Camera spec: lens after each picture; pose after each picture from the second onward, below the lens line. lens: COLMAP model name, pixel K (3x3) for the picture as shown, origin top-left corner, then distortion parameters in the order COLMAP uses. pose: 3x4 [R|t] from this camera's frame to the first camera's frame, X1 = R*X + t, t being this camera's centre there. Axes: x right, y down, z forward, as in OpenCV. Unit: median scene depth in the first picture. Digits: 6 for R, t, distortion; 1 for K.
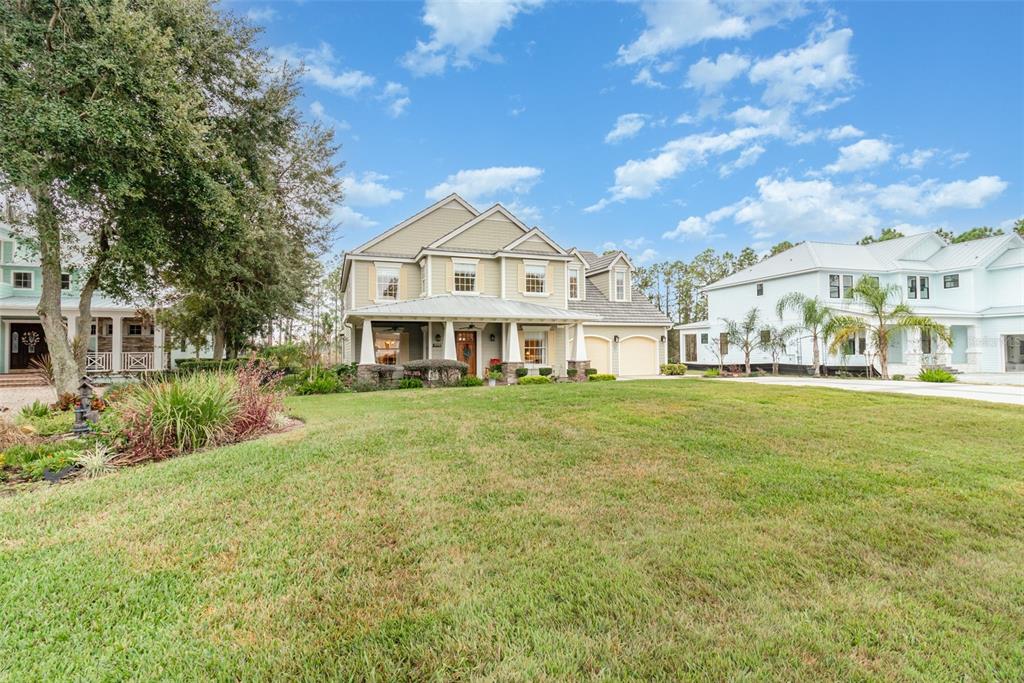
lens RADIAL K [[471.2, 0, 511.3], [0, 471.2, 375.3], [0, 0, 1]] dist [-0.000186, -0.000141]
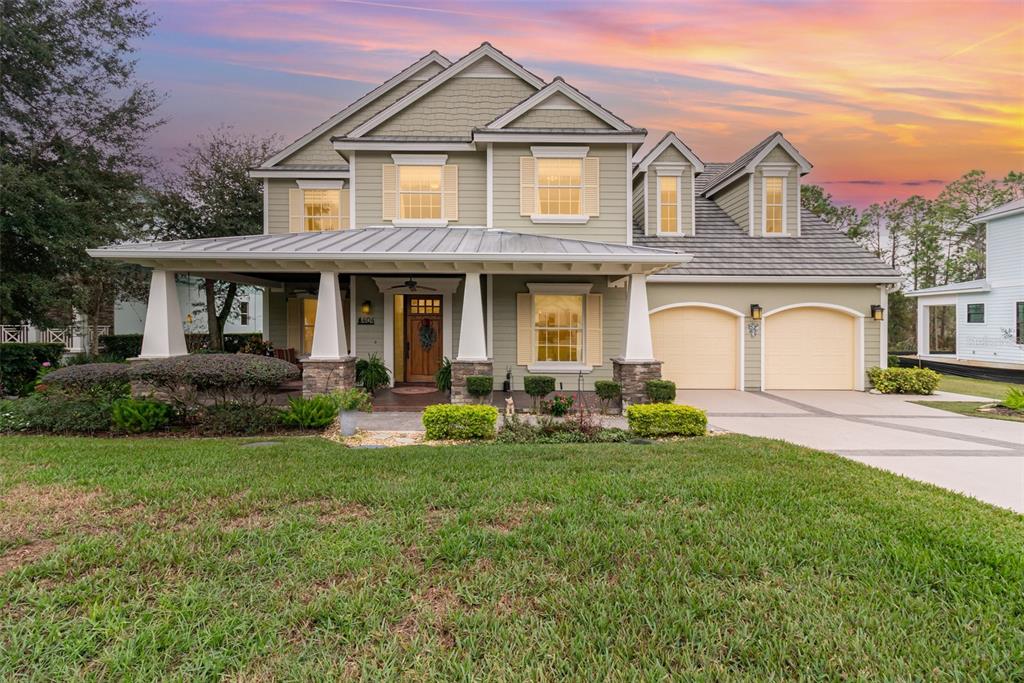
lens RADIAL K [[483.5, 0, 513.1], [0, 483.5, 337.7], [0, 0, 1]] dist [-0.002694, -0.000799]
pose [[0.939332, 0.023382, -0.342211, 0.152674], [-0.032210, 0.999278, -0.020135, -0.032027], [0.341493, 0.029936, 0.939408, 0.443277]]
